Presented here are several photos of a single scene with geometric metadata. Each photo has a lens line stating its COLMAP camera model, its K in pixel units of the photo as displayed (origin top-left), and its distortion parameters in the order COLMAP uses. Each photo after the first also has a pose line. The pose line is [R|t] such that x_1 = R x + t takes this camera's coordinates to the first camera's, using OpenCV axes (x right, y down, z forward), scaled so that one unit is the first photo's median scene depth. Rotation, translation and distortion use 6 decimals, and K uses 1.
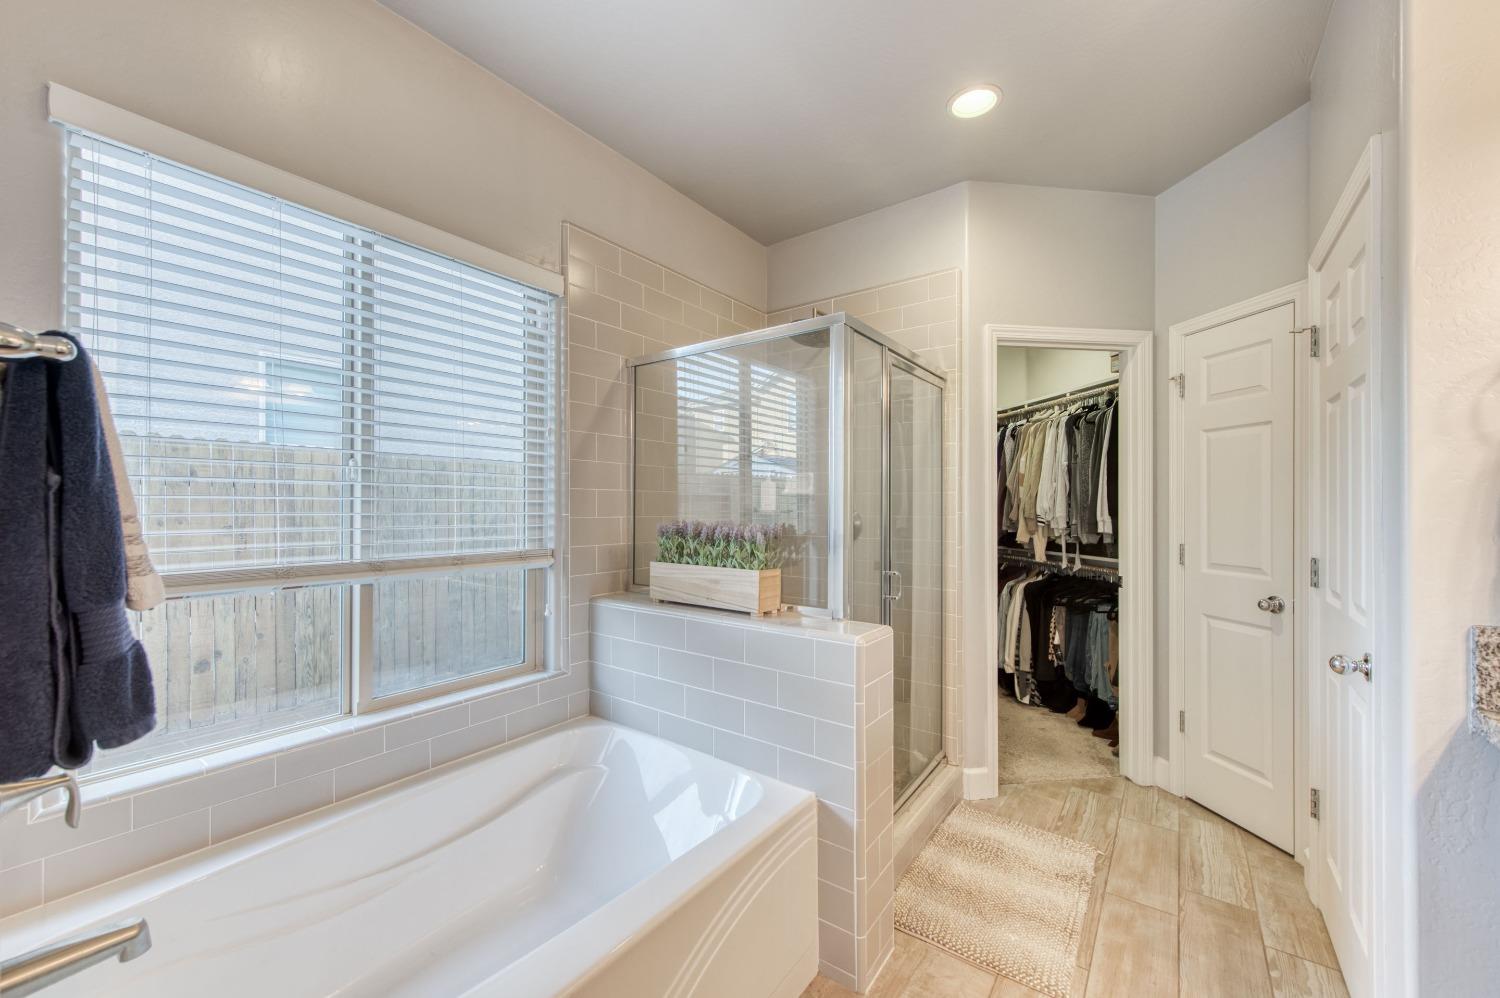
lens RADIAL K [[591.9, 0, 754.5], [0, 591.9, 502.9], [0, 0, 1]] dist [0.014080, -0.002544]
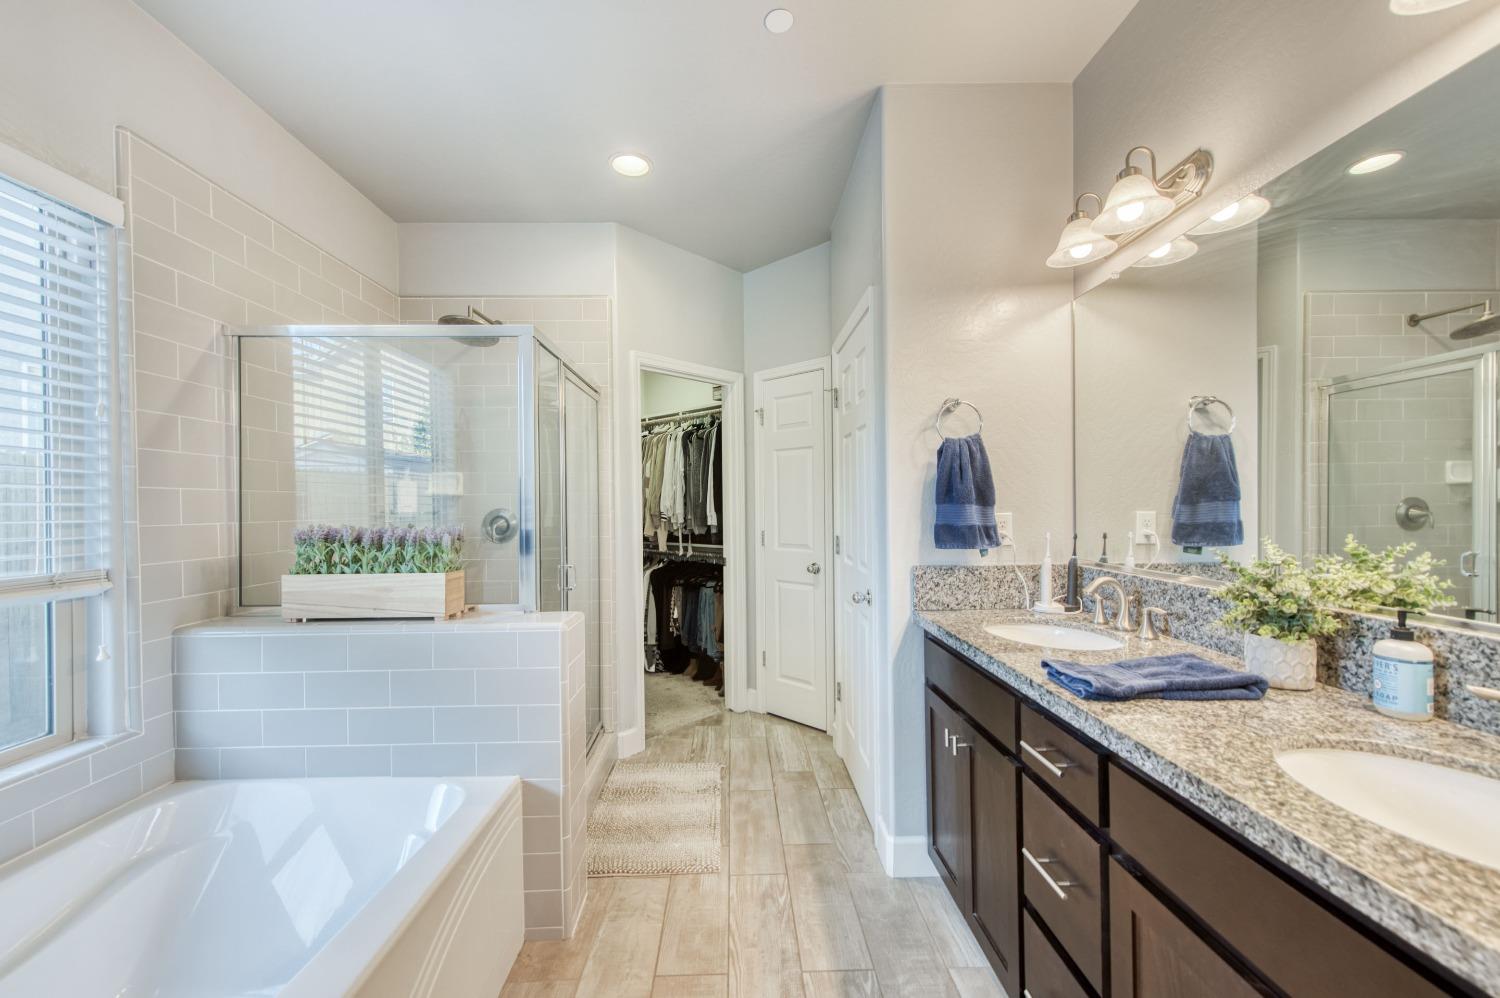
lens RADIAL K [[591.9, 0, 746.8], [0, 591.9, 500.4], [0, 0, 1]] dist [0.014080, -0.002544]
pose [[0.790707, -0.004813, 0.612176, -0.166197], [0.007497, 0.999970, -0.001821, -0.000150], [-0.612149, 0.006029, 0.790719, -0.069909]]
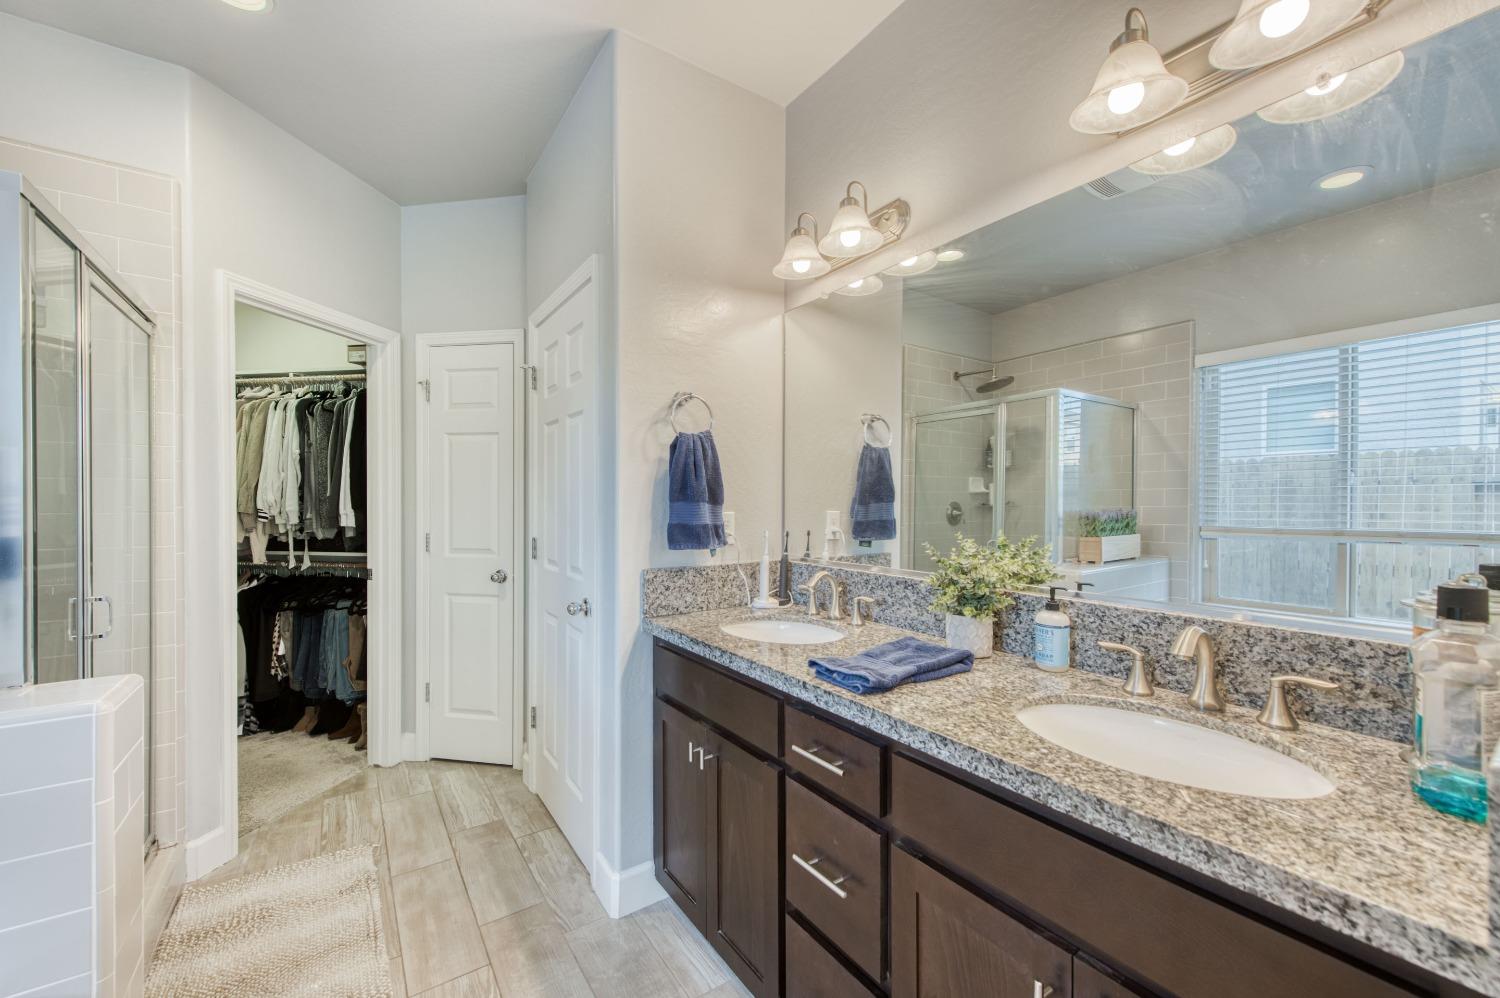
lens RADIAL K [[591.9, 0, 738.0], [0, 591.9, 503.4], [0, 0, 1]] dist [0.014080, -0.002544]
pose [[0.328475, -0.002157, 0.944510, -0.151009], [-0.008369, 0.999951, 0.005194, 0.002346], [-0.944476, -0.009611, 0.328441, 0.095423]]
